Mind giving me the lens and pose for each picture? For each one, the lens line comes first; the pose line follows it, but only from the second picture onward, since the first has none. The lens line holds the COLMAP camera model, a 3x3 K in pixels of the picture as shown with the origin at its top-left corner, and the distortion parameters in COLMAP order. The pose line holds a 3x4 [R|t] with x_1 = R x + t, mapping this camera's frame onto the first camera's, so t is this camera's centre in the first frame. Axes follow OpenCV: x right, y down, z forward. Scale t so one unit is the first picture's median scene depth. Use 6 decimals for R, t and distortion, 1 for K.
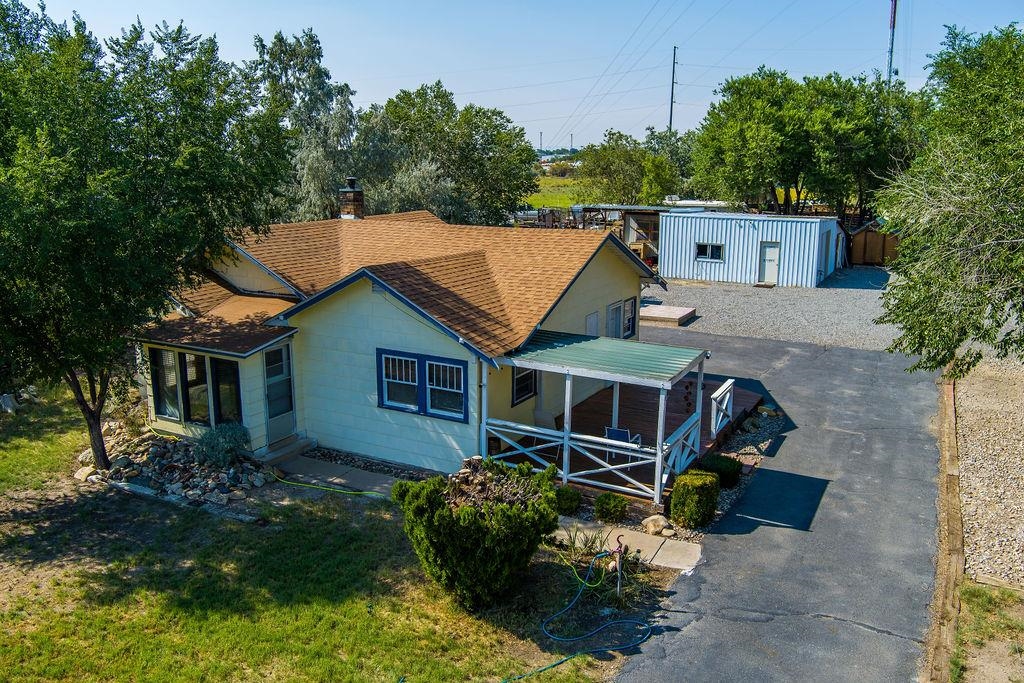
lens RADIAL K [[825.8, 0, 510.6], [0, 825.8, 342.8], [0, 0, 1]] dist [-0.069911, -0.002317]
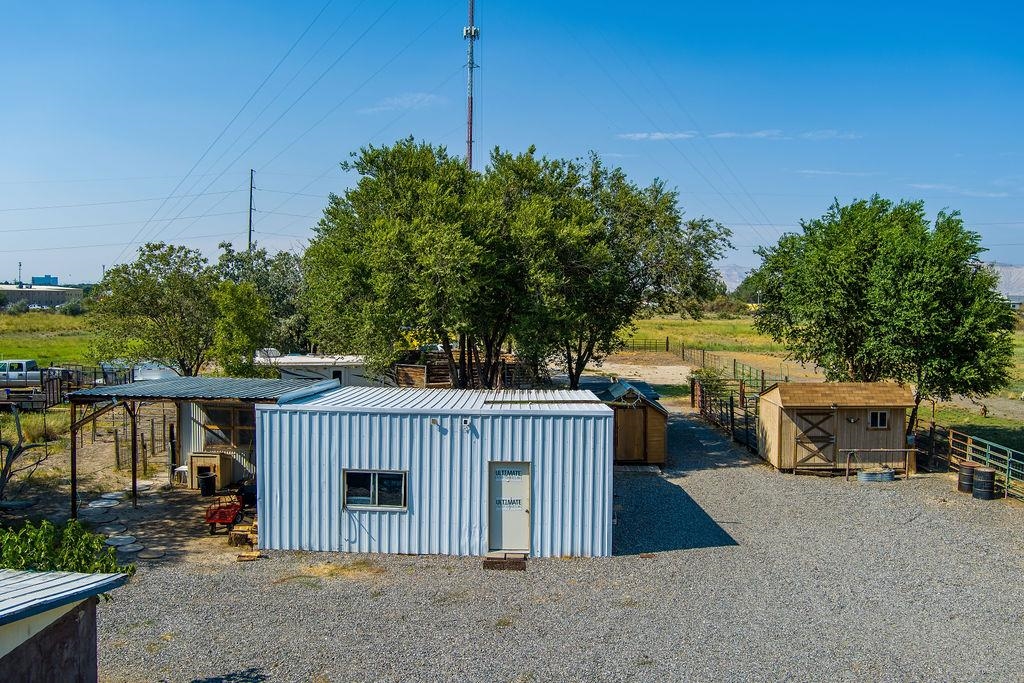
lens RADIAL K [[825.8, 0, 511.3], [0, 825.8, 341.0], [0, 0, 1]] dist [-0.069911, -0.002317]
pose [[0.877844, -0.012575, 0.478782, 0.086363], [0.090814, 0.985891, -0.140613, -0.108978], [-0.470258, 0.166916, 0.866600, 0.515277]]
